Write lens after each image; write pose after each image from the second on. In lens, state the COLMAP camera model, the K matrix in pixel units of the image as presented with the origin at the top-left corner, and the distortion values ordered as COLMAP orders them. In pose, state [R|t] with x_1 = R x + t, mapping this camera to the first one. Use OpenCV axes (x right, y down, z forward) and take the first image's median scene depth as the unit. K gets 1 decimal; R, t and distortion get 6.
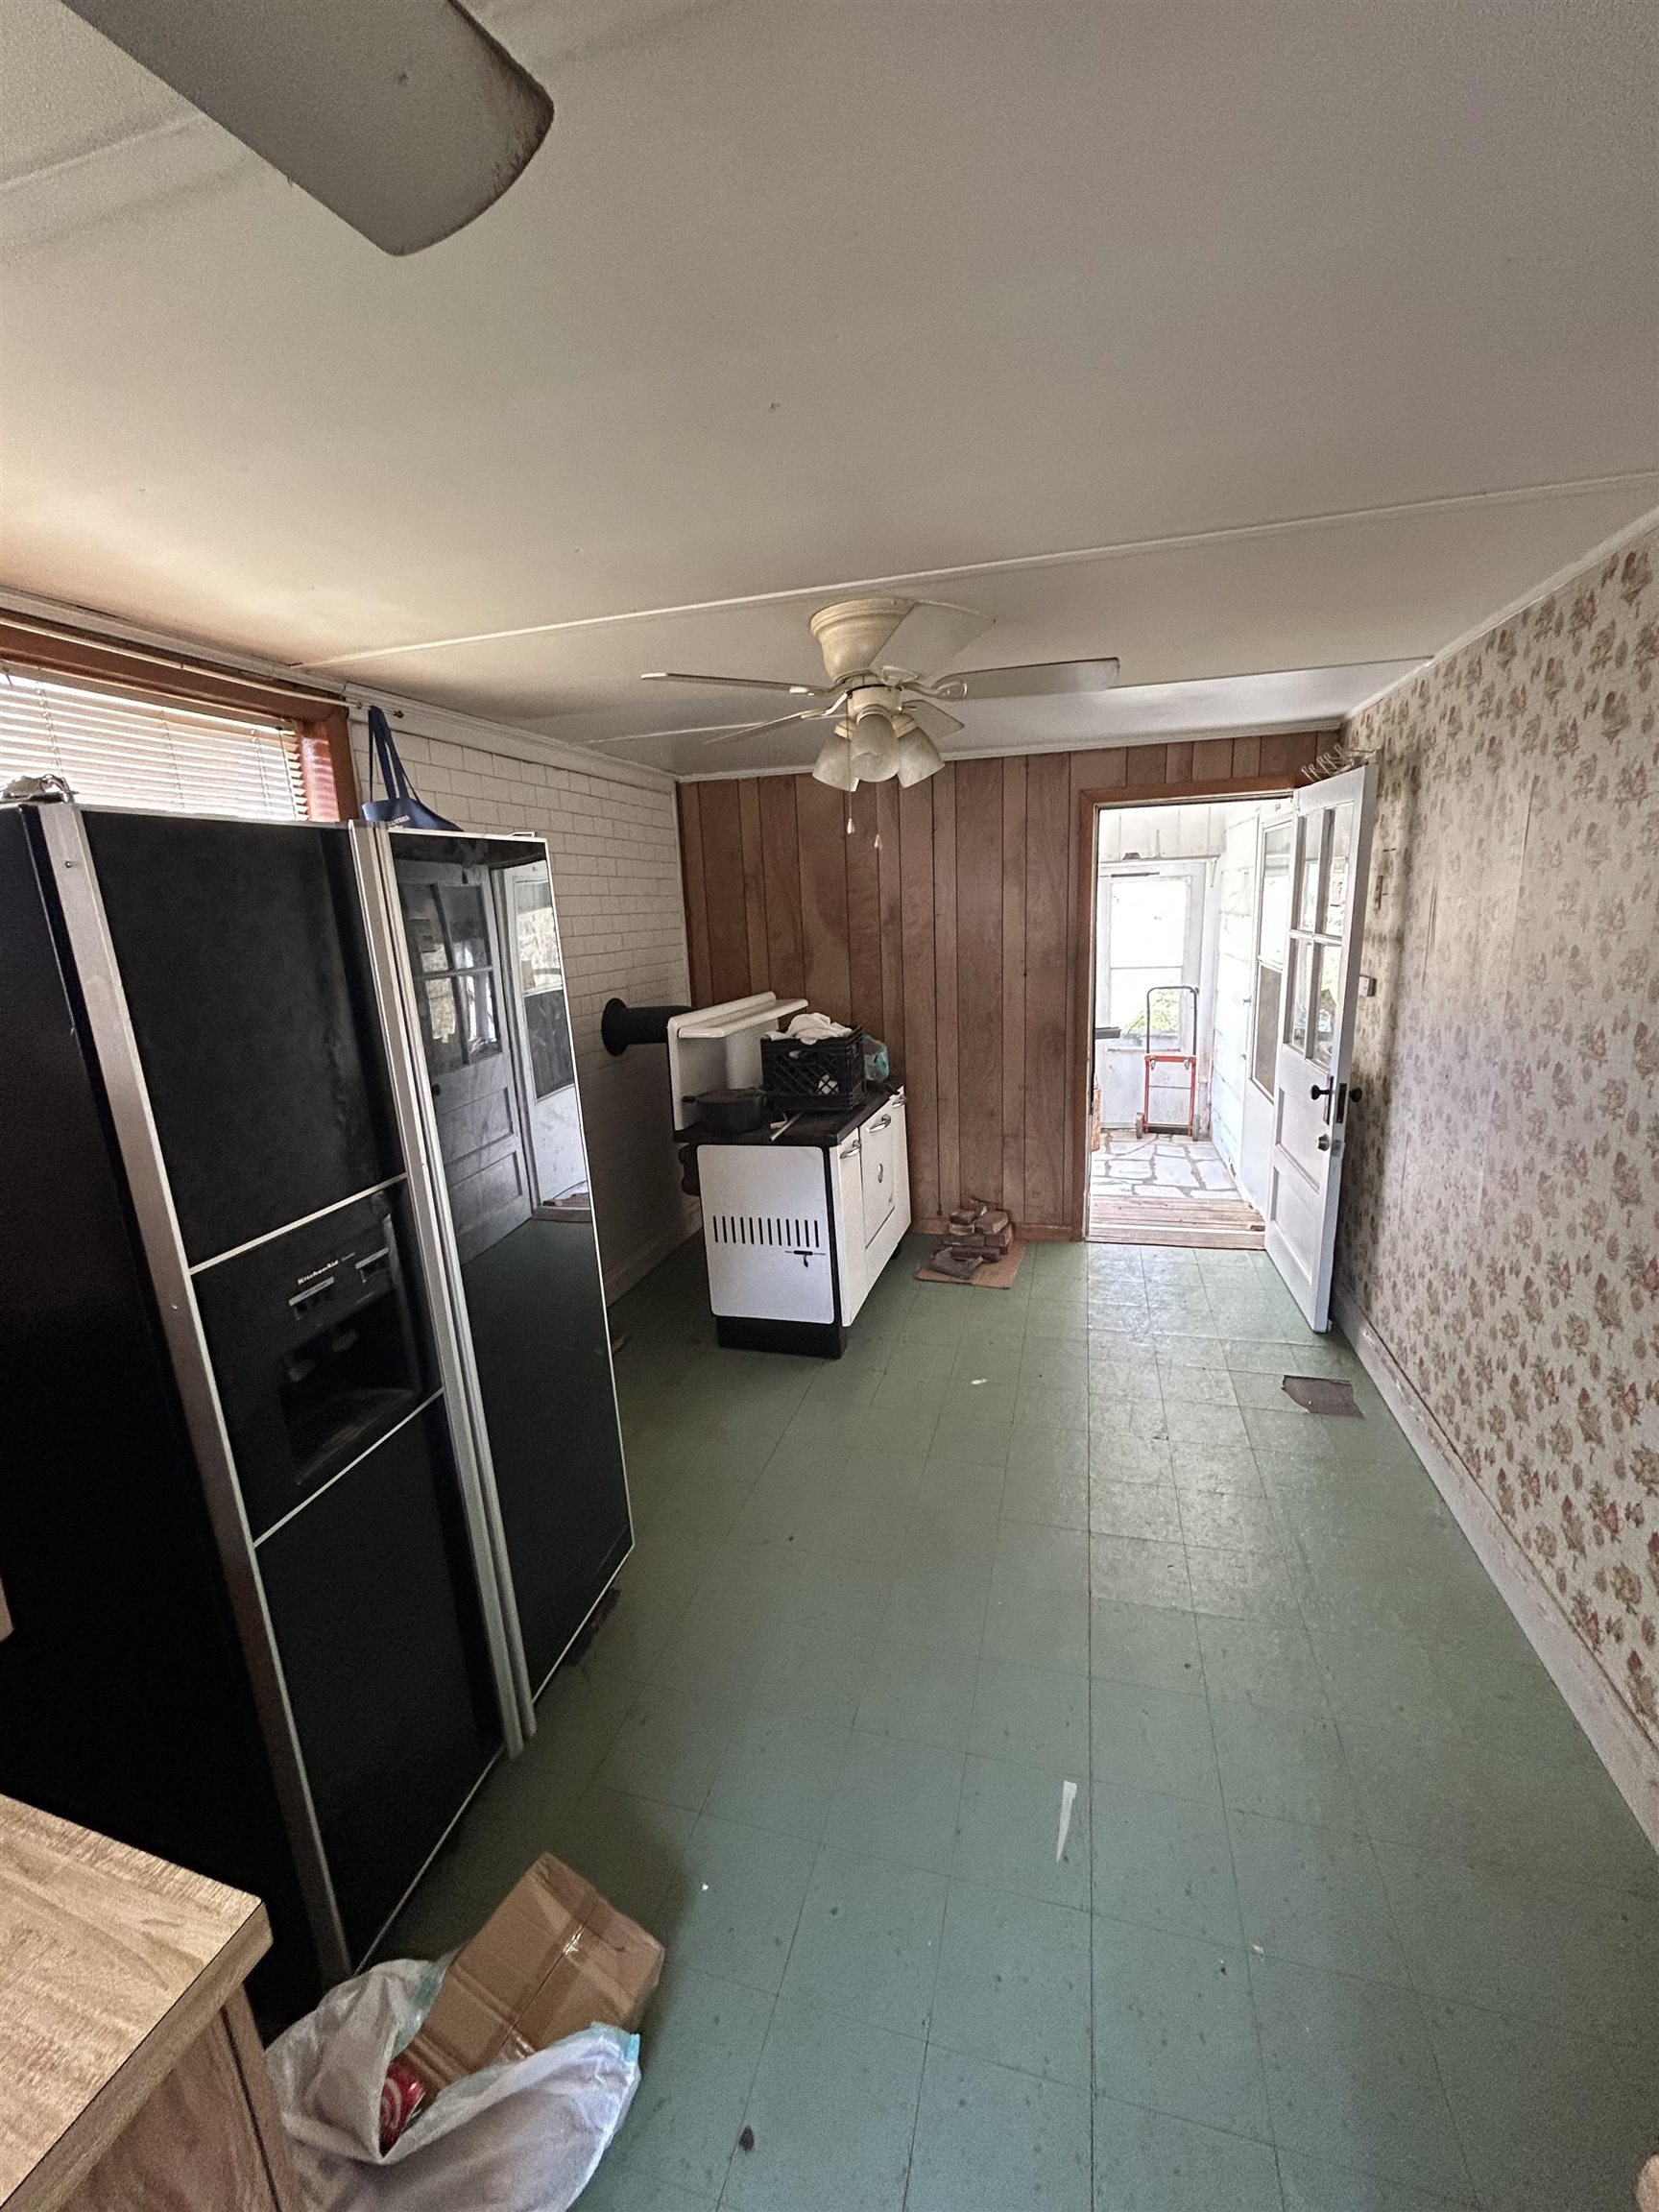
lens RADIAL K [[896.1, 0, 830.2], [0, 896.1, 1112.8], [0, 0, 1]] dist [0.000329, -0.000030]
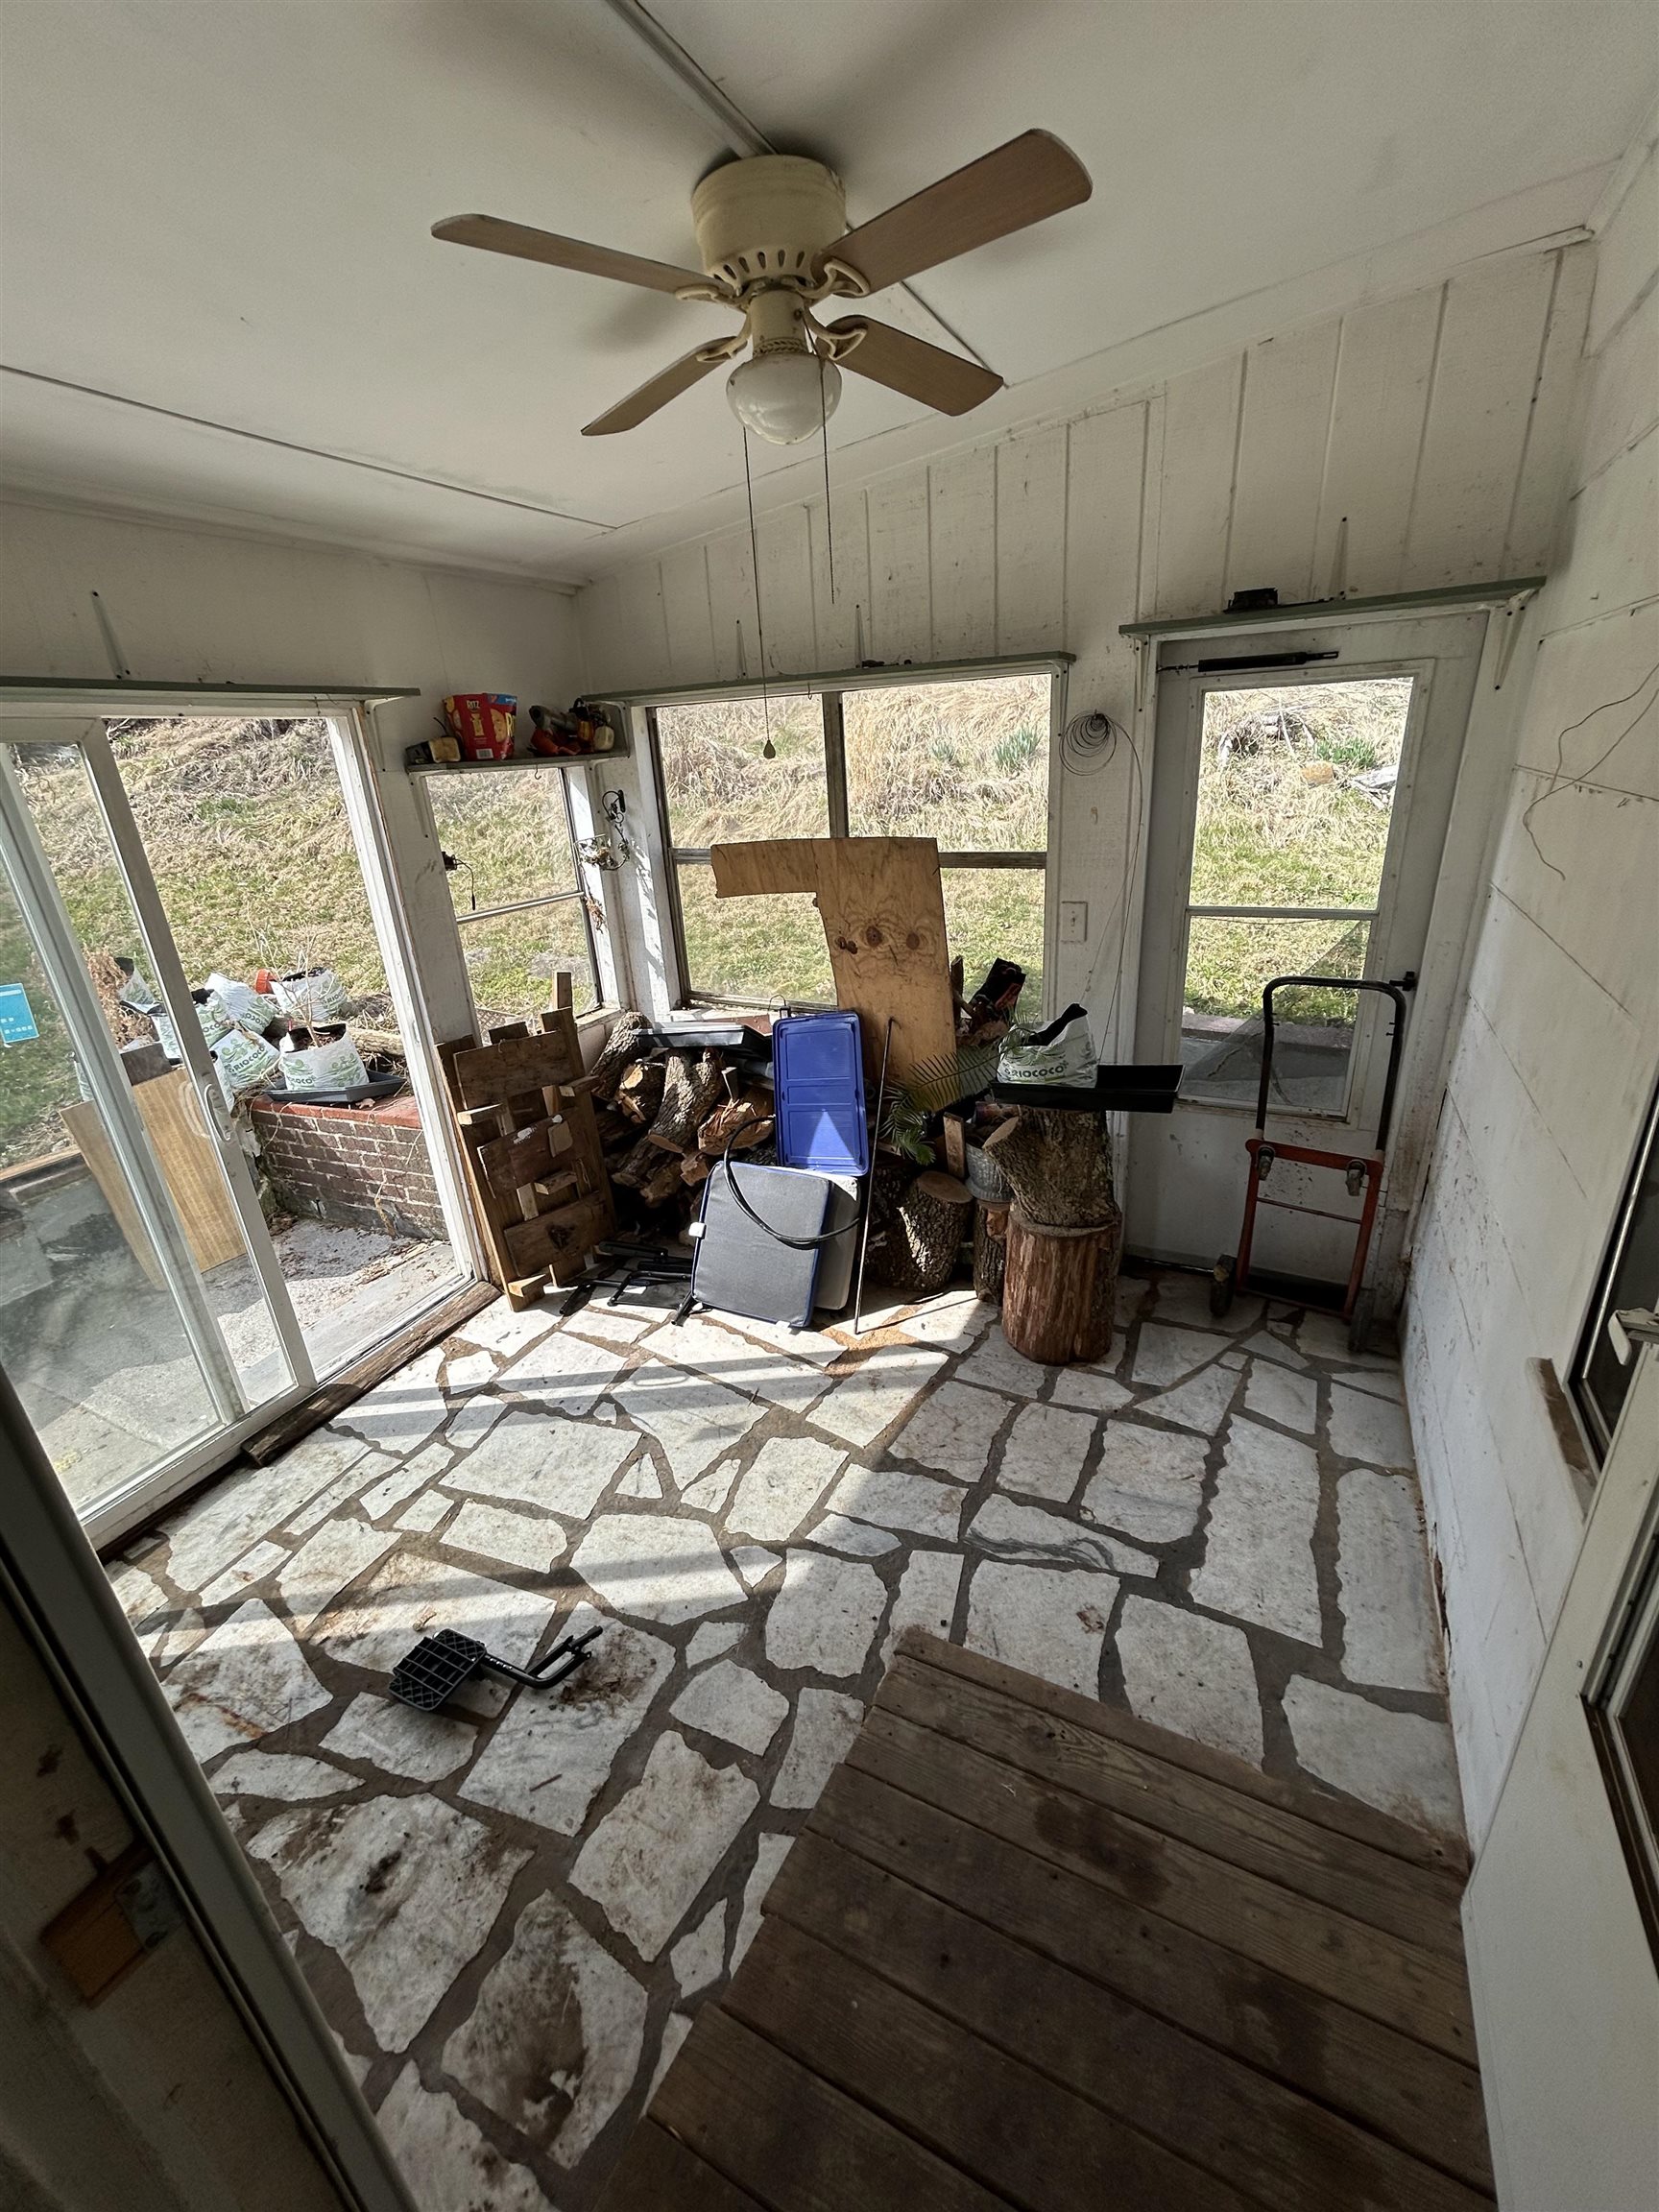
lens RADIAL K [[896.1, 0, 829.9], [0, 896.1, 1098.6], [0, 0, 1]] dist [0.000329, -0.000030]
pose [[0.980902, 0.057236, -0.185890, 0.262996], [-0.026605, 0.986223, 0.163271, -0.154178], [0.192674, -0.155207, 0.968910, 0.626835]]
